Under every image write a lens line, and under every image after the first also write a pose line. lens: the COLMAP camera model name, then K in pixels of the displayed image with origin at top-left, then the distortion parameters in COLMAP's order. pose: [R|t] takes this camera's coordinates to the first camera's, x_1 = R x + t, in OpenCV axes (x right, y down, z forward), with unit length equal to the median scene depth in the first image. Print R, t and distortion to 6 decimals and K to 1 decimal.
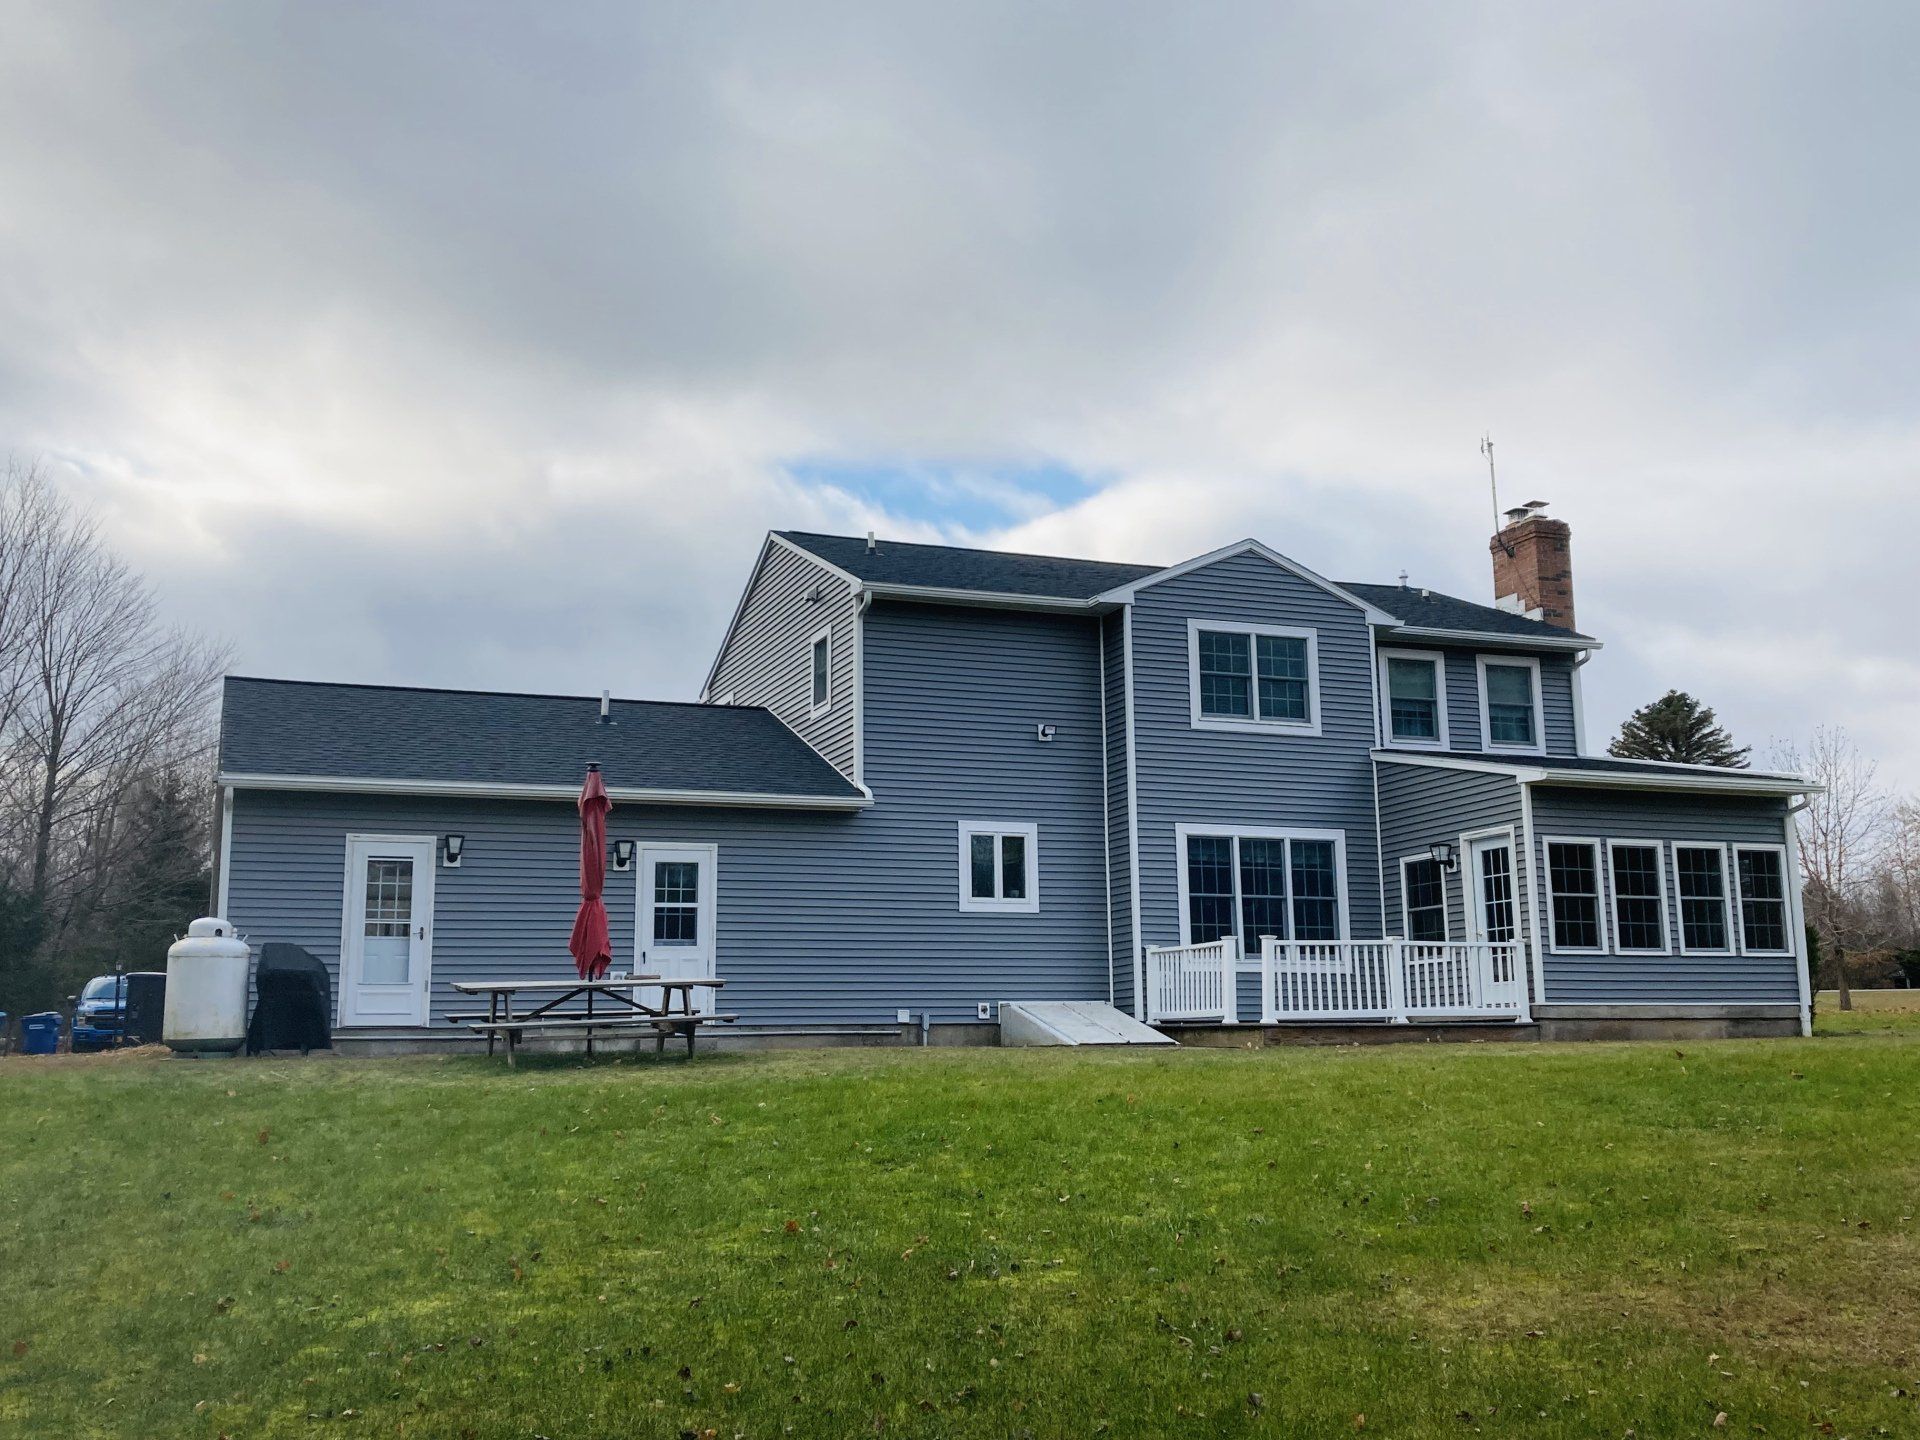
lens RADIAL K [[1931.1, 0, 962.9], [0, 1931.1, 731.5], [0, 0, 1]] dist [0.072990, 0.000000]
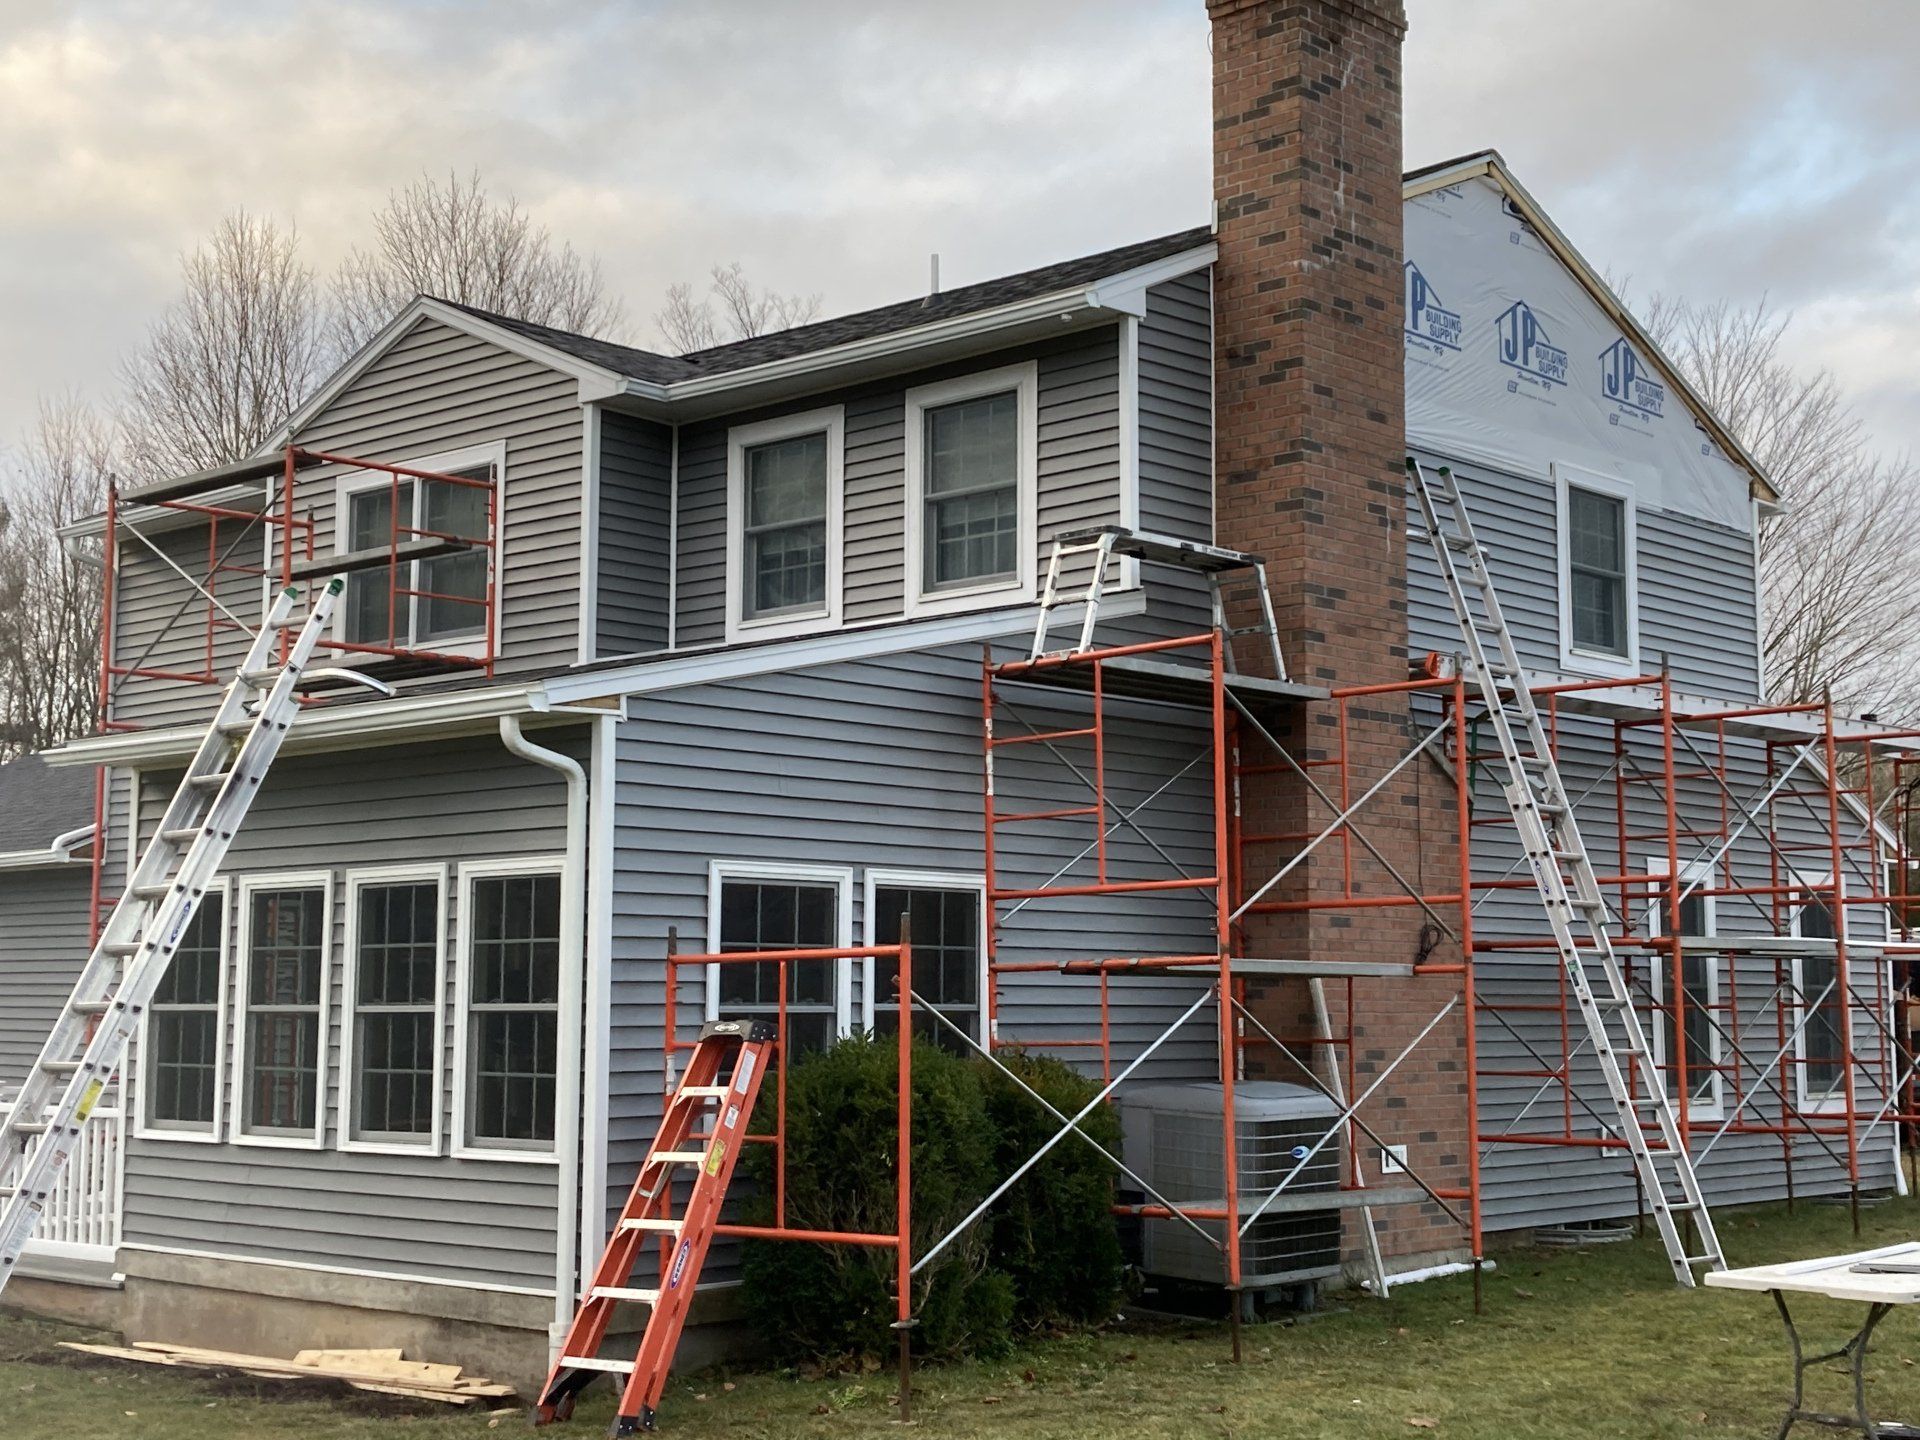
lens RADIAL K [[2666.6, 0, 959.6], [0, 2666.6, 689.5], [0, 0, 1]] dist [0.037296, 0.000000]
pose [[0.427145, -0.092667, -0.899422, 0.920855], [0.142521, 0.989200, -0.034232, 0.055694], [0.892880, -0.113564, 0.435739, 0.865552]]
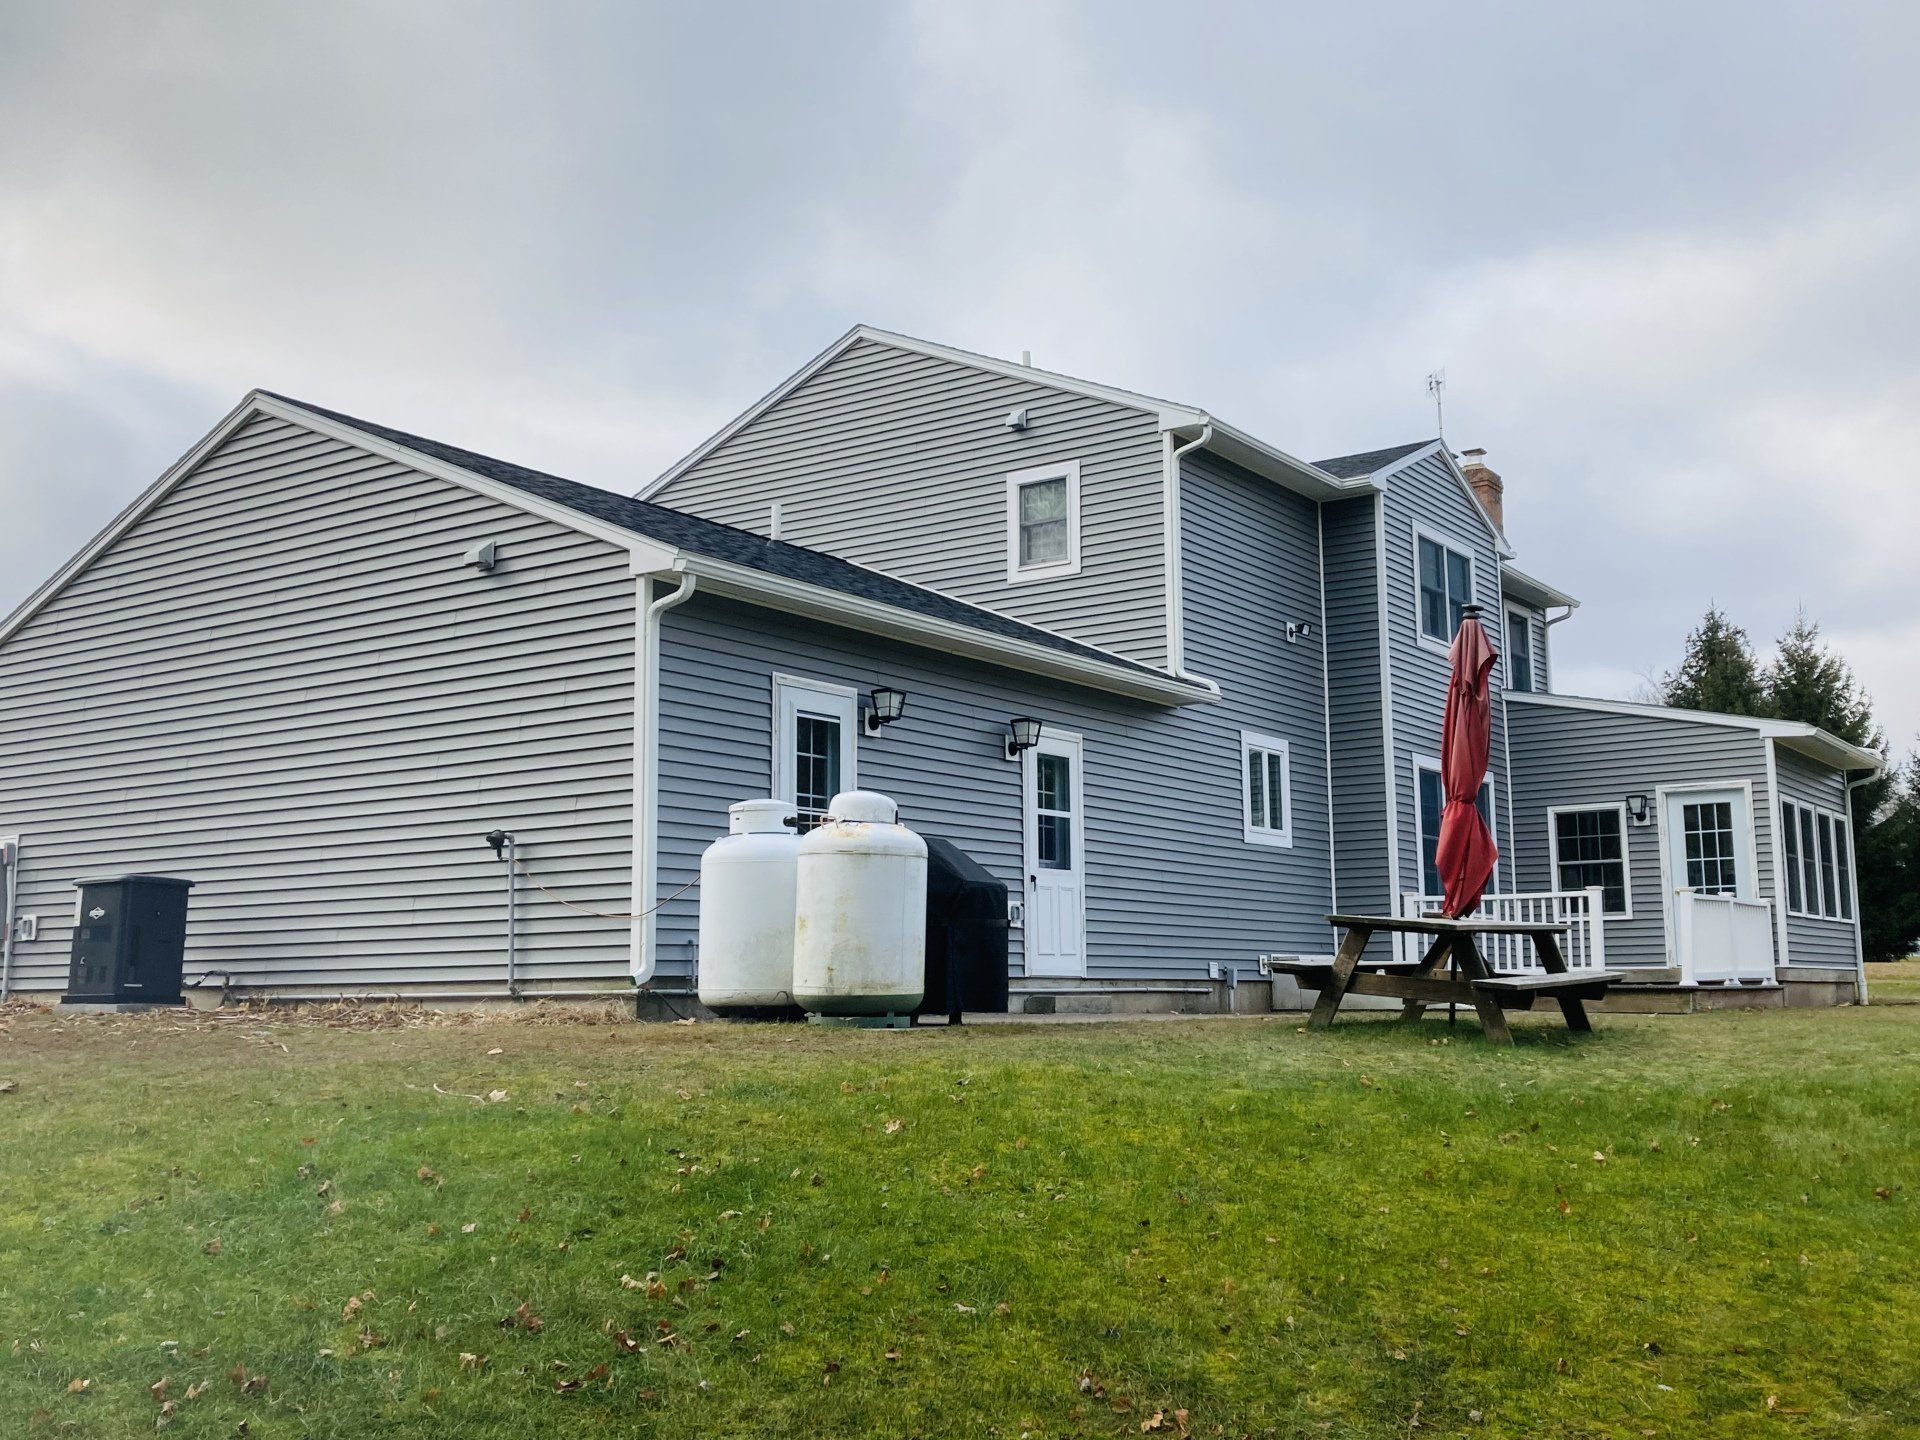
lens RADIAL K [[1957.5, 0, 978.6], [0, 1957.5, 745.1], [0, 0, 1]] dist [0.061689, 0.000000]
pose [[0.830309, 0.076866, 0.551976, -0.554371], [-0.094683, 0.995500, 0.003797, 0.061217], [-0.549201, -0.055416, 0.833851, 0.385820]]
